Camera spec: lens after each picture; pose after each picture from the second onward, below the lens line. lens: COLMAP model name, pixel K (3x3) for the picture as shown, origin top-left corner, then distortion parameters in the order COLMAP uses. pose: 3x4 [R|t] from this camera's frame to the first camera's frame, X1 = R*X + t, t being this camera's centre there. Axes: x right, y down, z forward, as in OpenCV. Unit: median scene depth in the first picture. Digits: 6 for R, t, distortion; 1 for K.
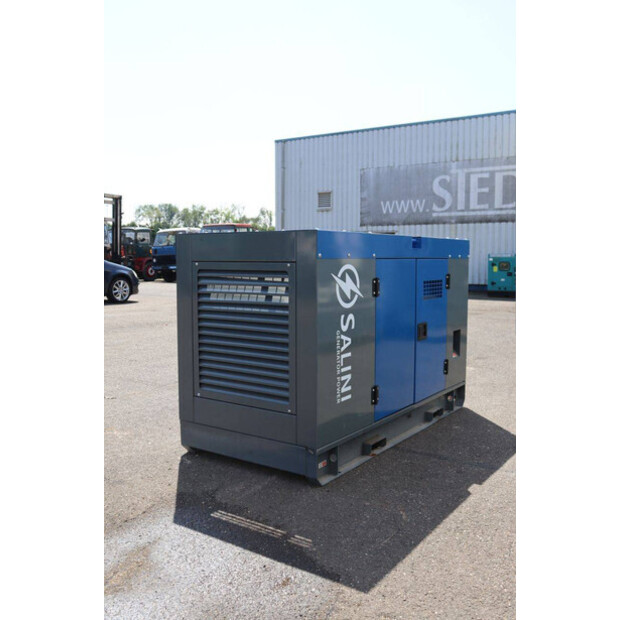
lens RADIAL K [[602.8, 0, 310.1], [0, 602.8, 309.3], [0, 0, 1]] dist [-0.072193, 0.000000]
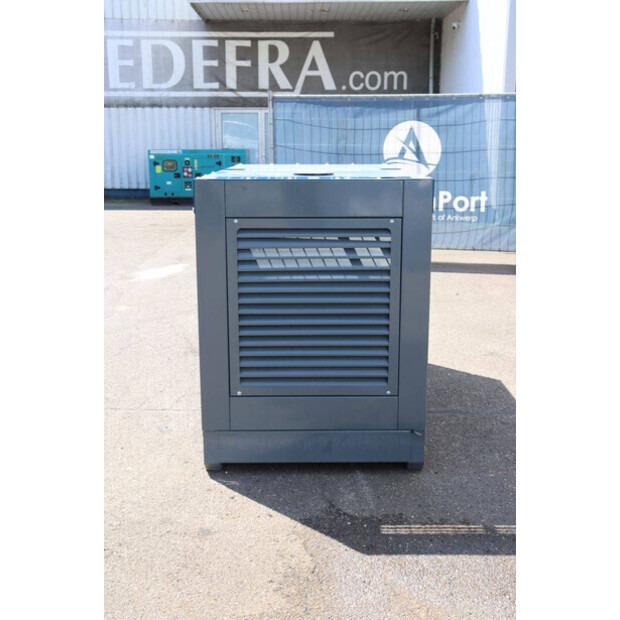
lens RADIAL K [[770.3, 0, 310.0], [0, 770.3, 311.0], [0, 0, 1]] dist [0.059847, 0.000000]
pose [[0.820304, -0.122921, 0.558563, -0.656143], [0.050725, 0.988418, 0.143024, -0.097165], [-0.569674, -0.088990, 0.817038, 0.164677]]
